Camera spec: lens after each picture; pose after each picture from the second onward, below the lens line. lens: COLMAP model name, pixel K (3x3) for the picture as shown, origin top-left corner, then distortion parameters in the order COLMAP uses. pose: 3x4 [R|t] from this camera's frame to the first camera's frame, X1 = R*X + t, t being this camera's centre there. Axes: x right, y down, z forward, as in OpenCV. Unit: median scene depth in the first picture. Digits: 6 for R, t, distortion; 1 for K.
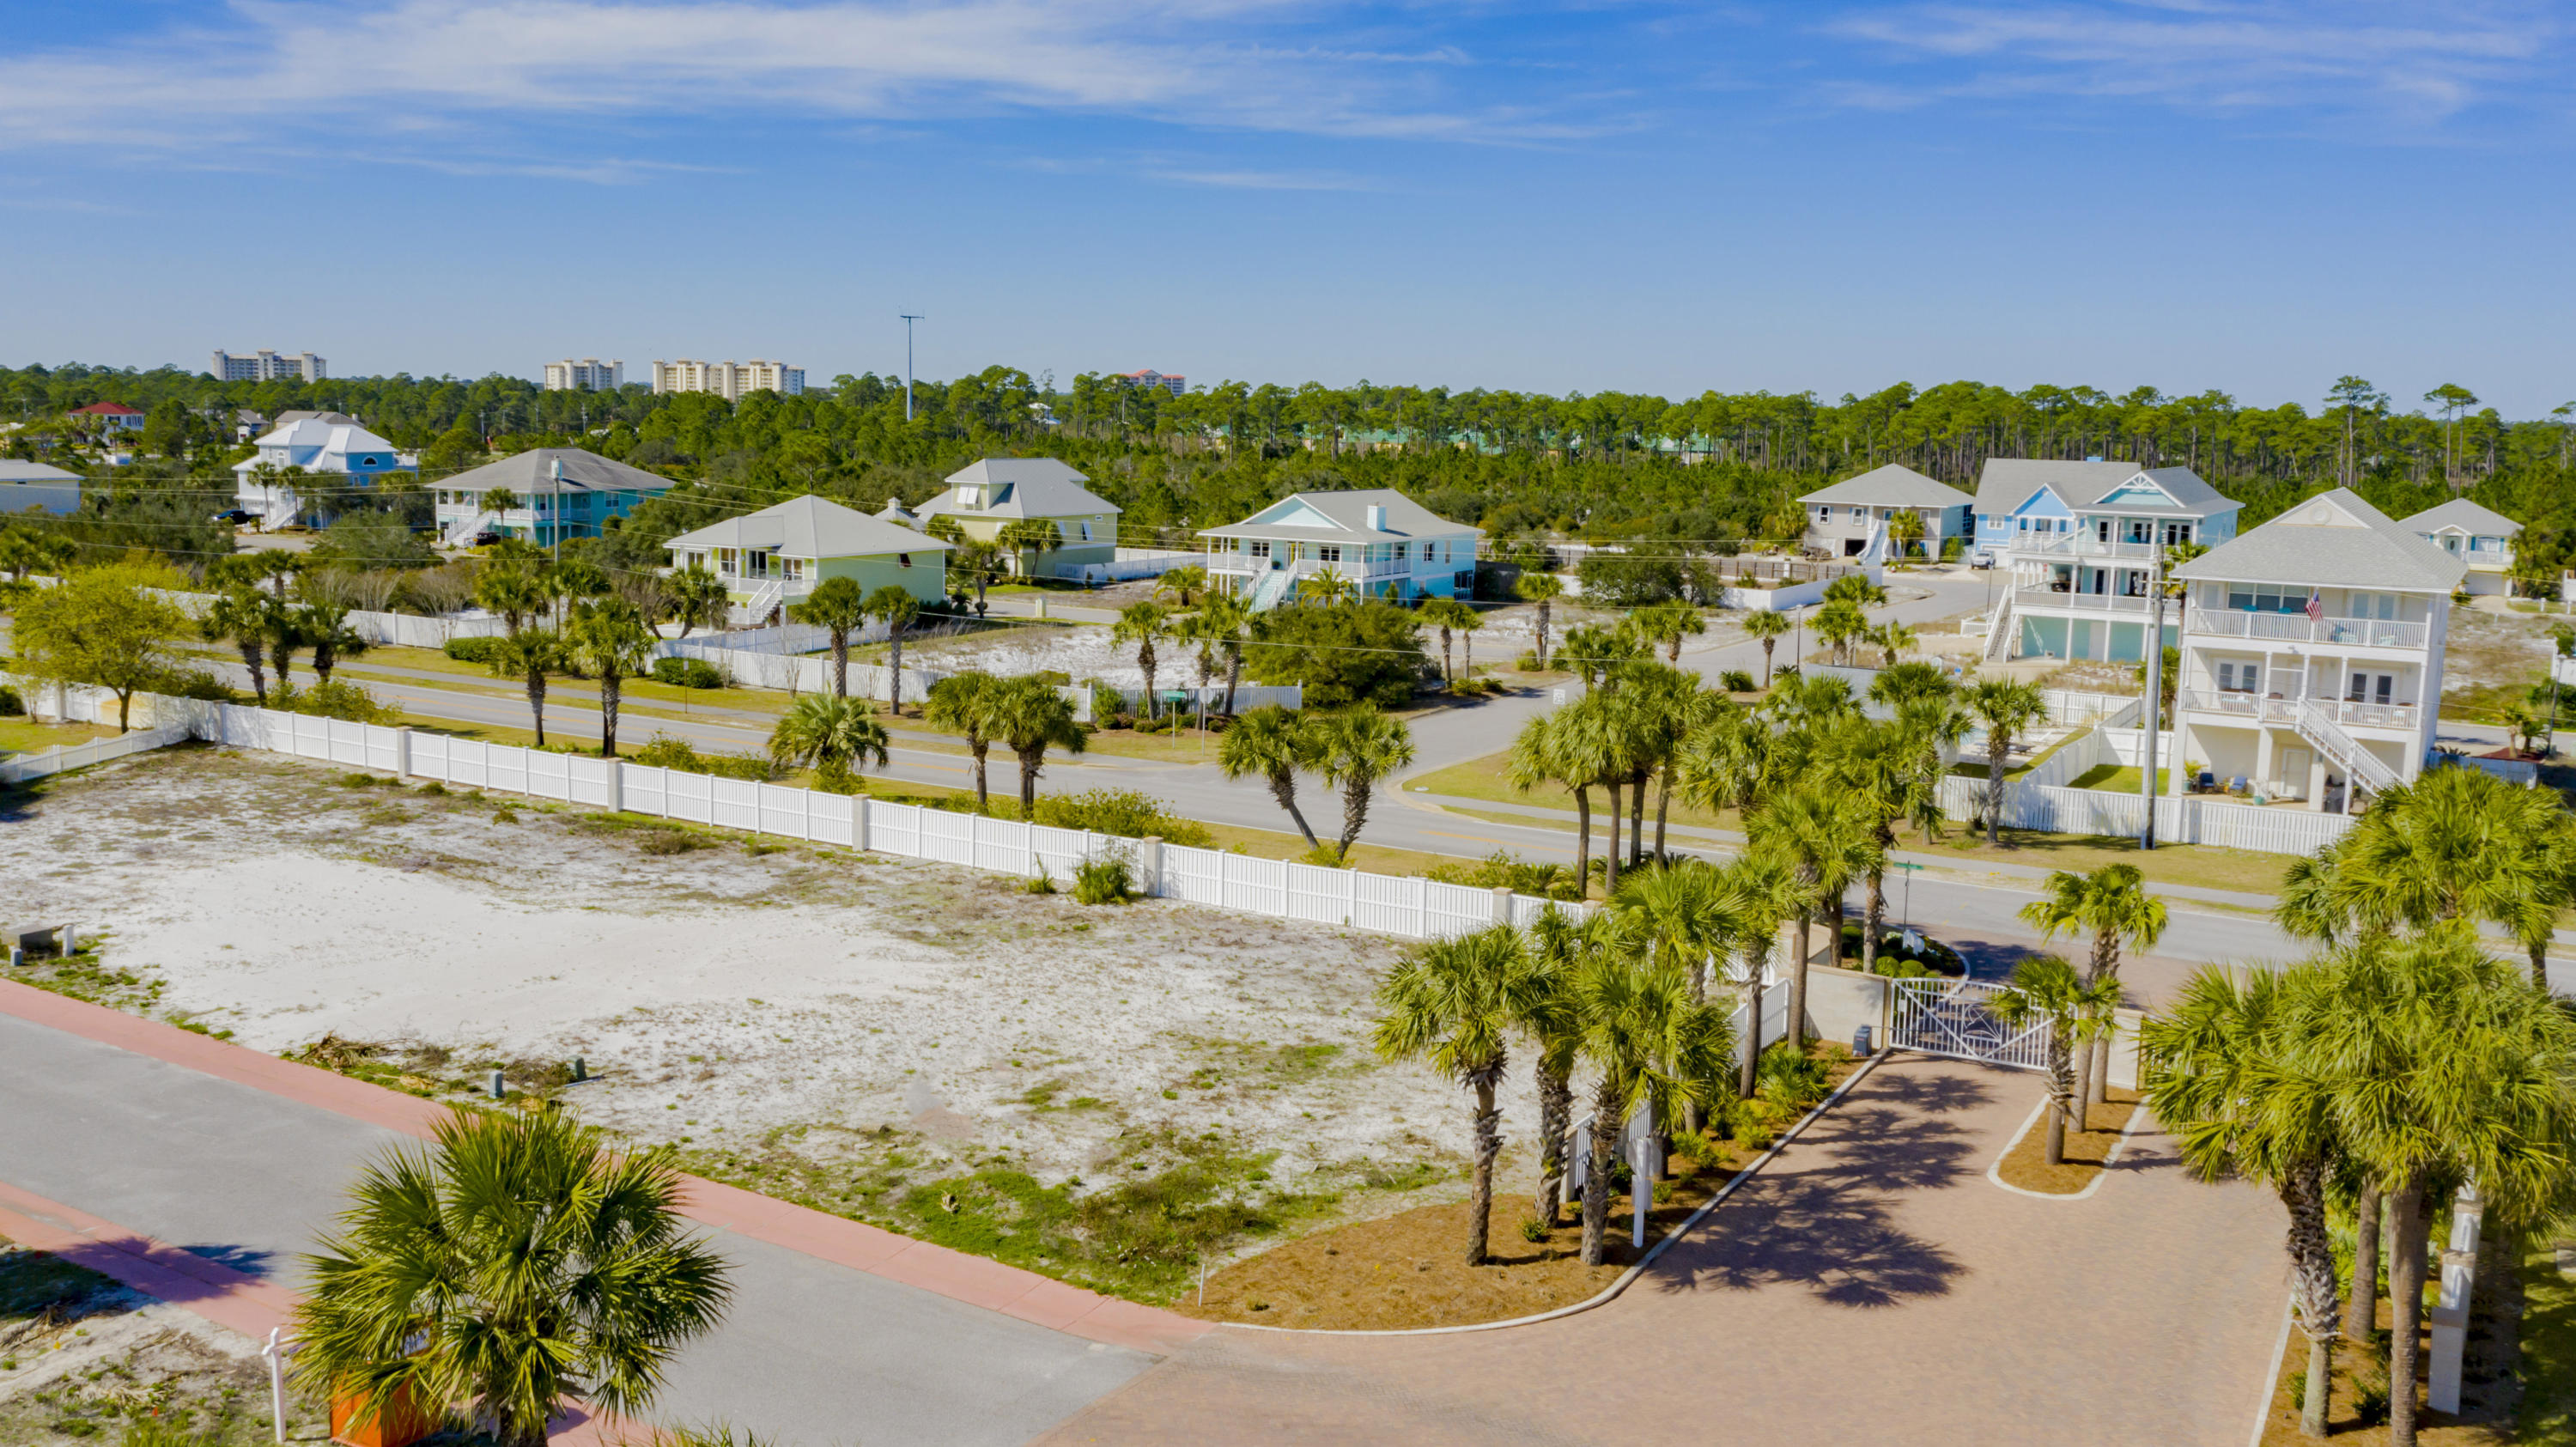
lens RADIAL K [[2139.5, 0, 1288.0], [0, 2139.5, 723.5], [0, 0, 1]] dist [-0.002633, -0.000666]
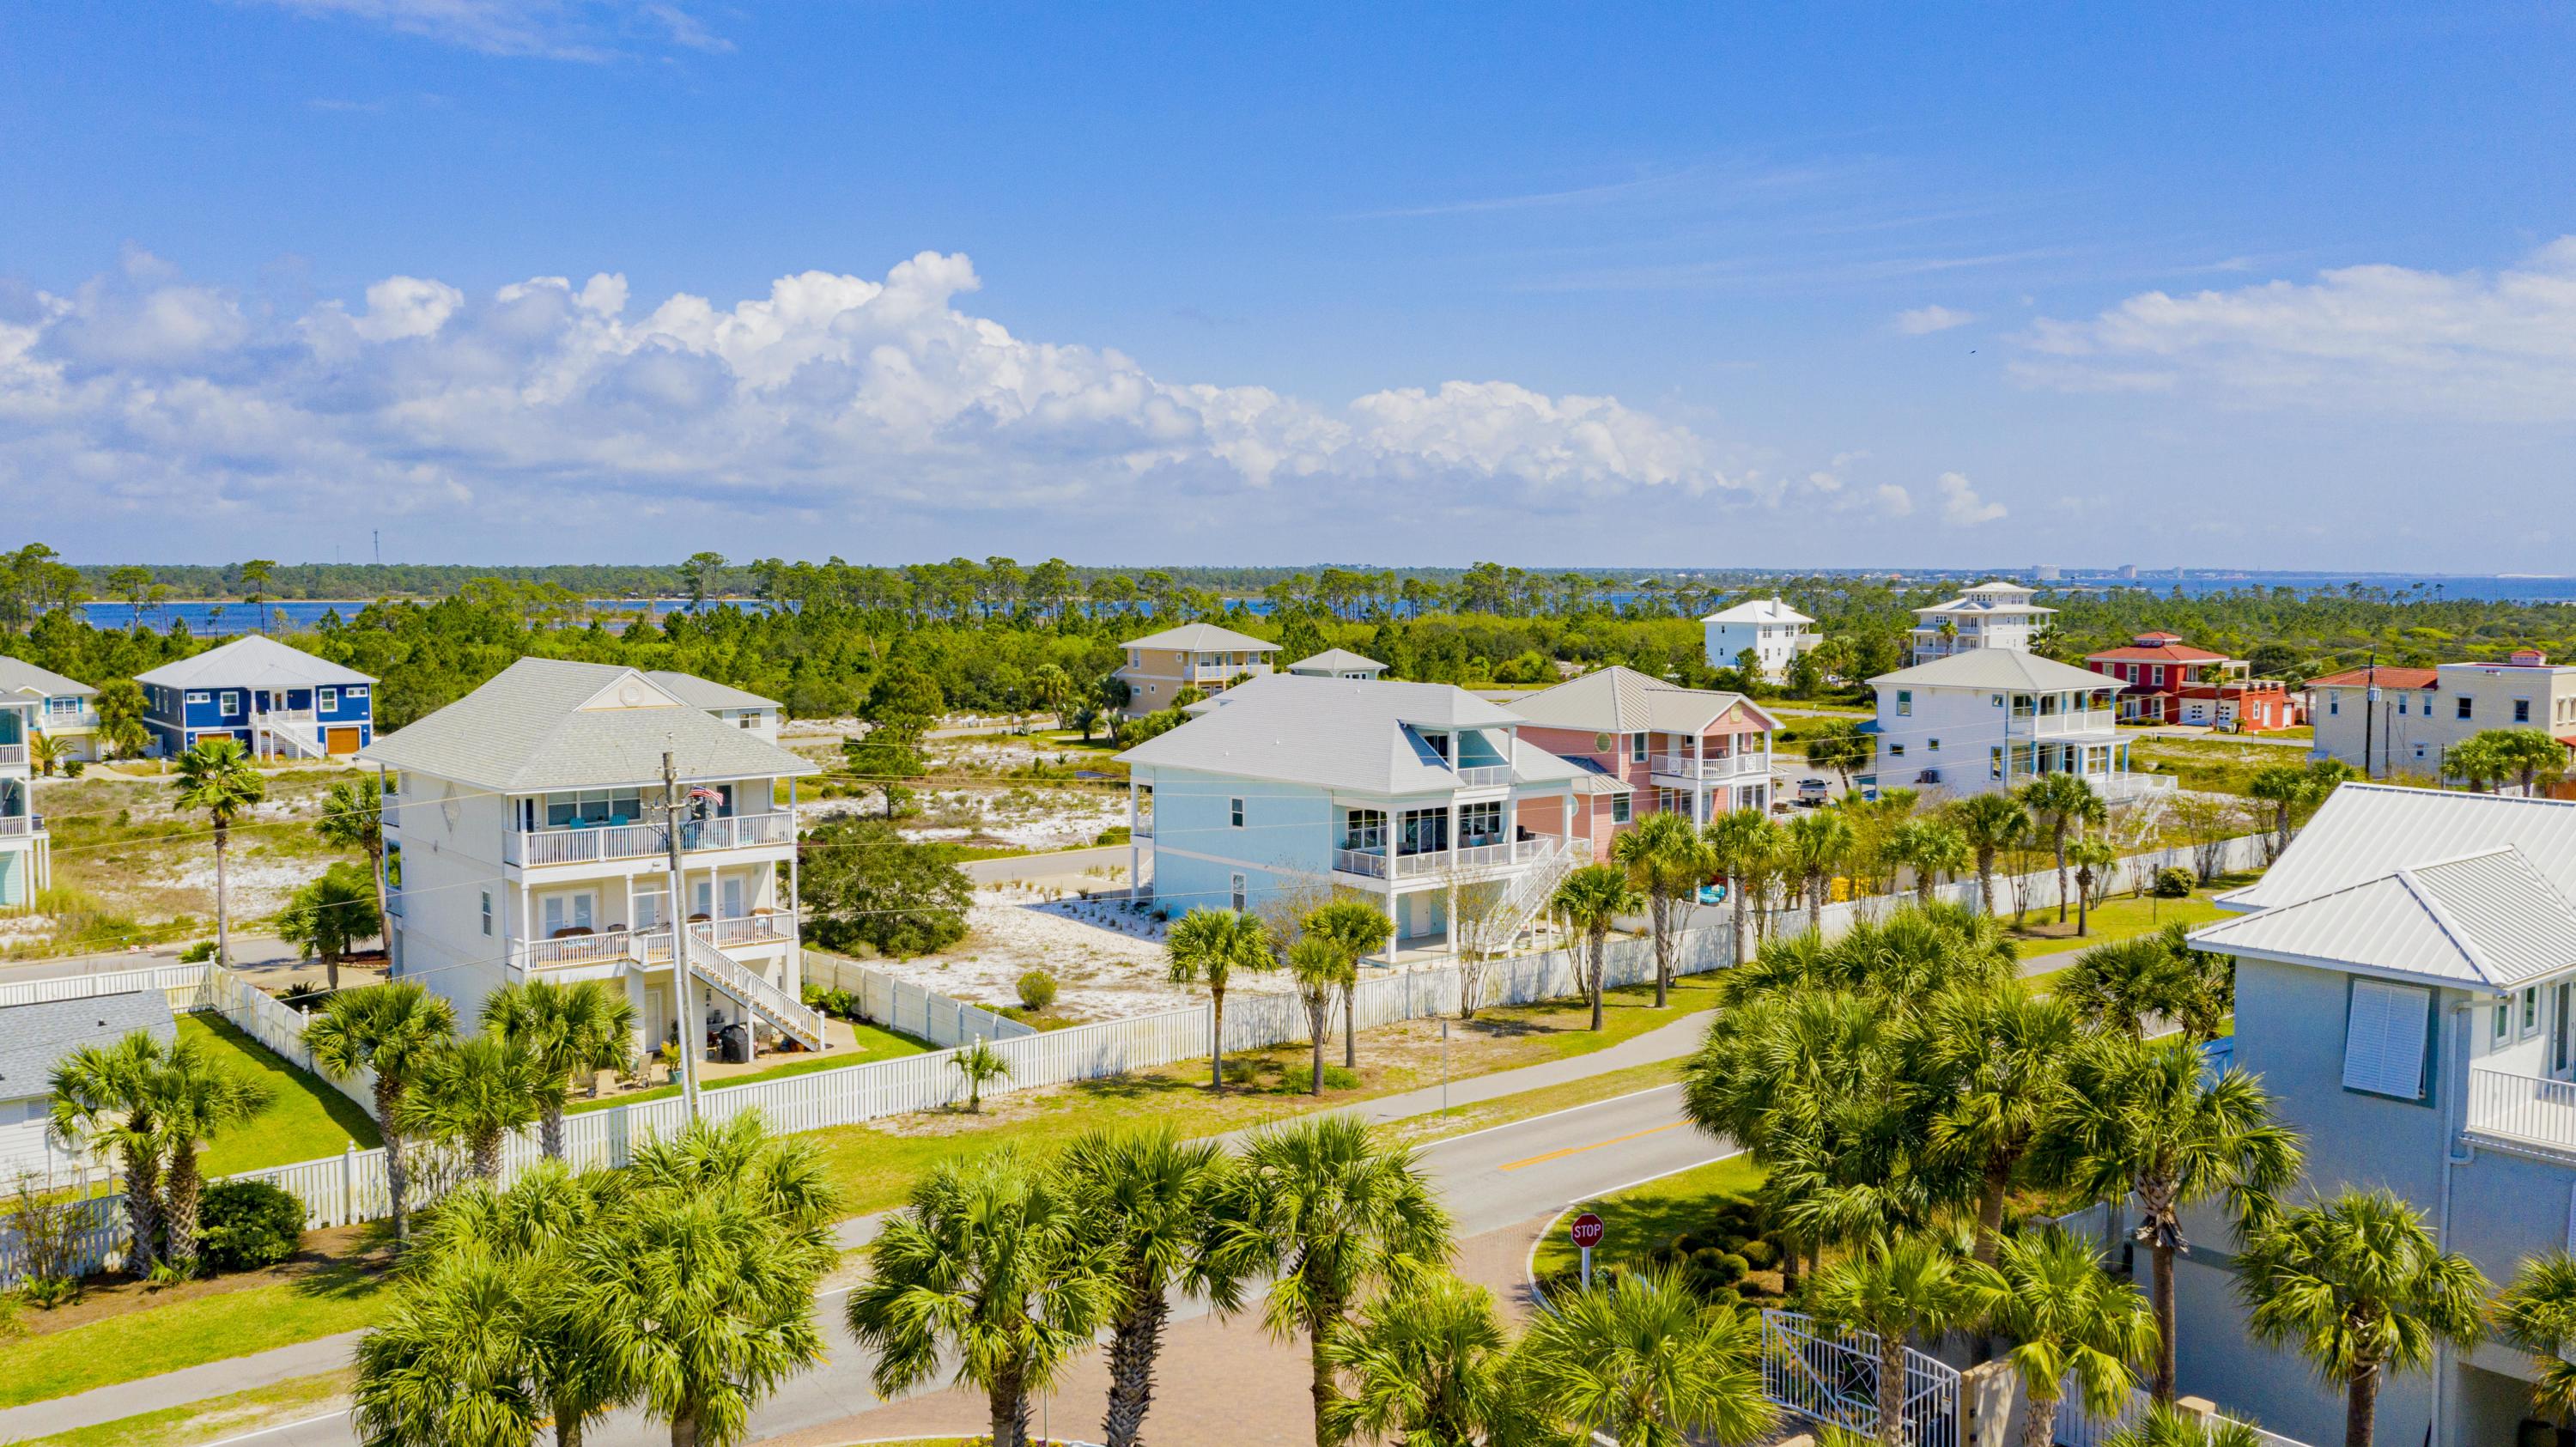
lens RADIAL K [[2035.3, 0, 1290.0], [0, 2035.3, 678.9], [0, 0, 1]] dist [0.006943, 0.004395]
pose [[0.339451, -0.070584, 0.937972, -0.210346], [0.147352, 0.988859, 0.021087, -0.119090], [-0.929011, 0.131054, 0.346070, 0.726148]]
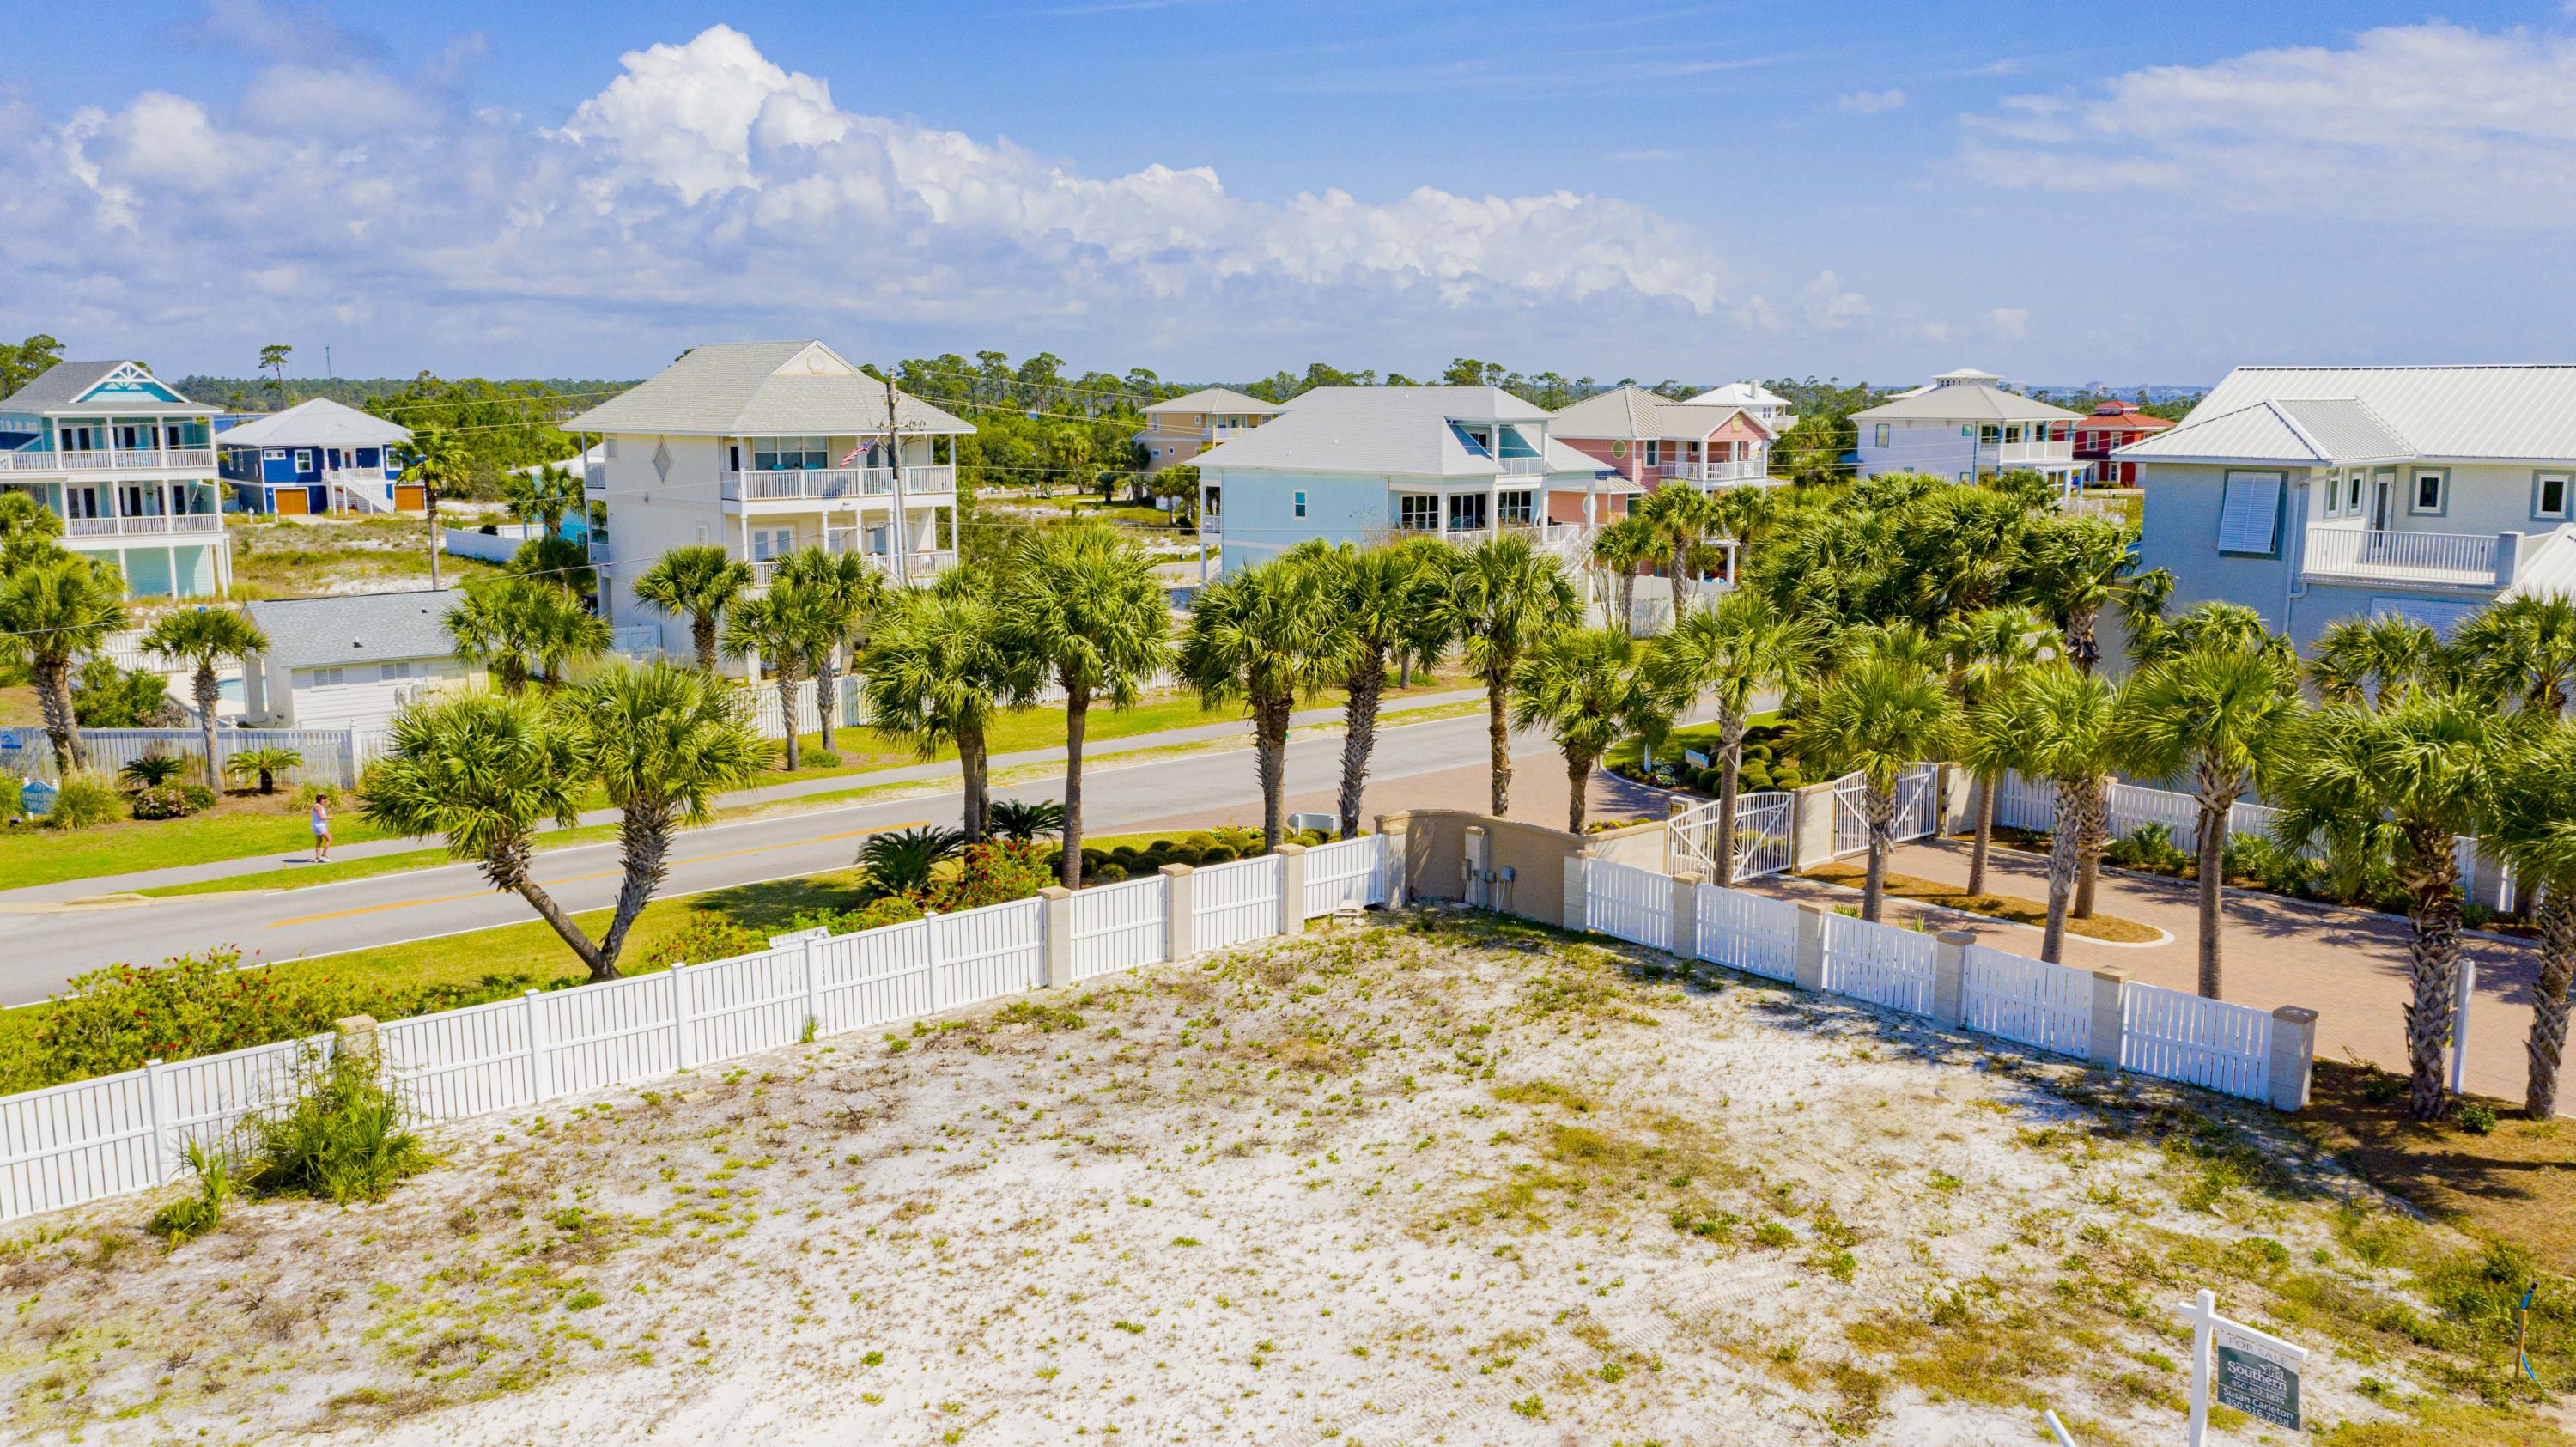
lens RADIAL K [[2039.7, 0, 1288.0], [0, 2039.7, 723.5], [0, 0, 1]] dist [0.001011, 0.004302]
pose [[0.323185, -0.173192, 0.930353, -0.443551], [0.148884, 0.980173, 0.130747, -0.041102], [-0.934551, 0.096259, 0.342562, 0.736838]]
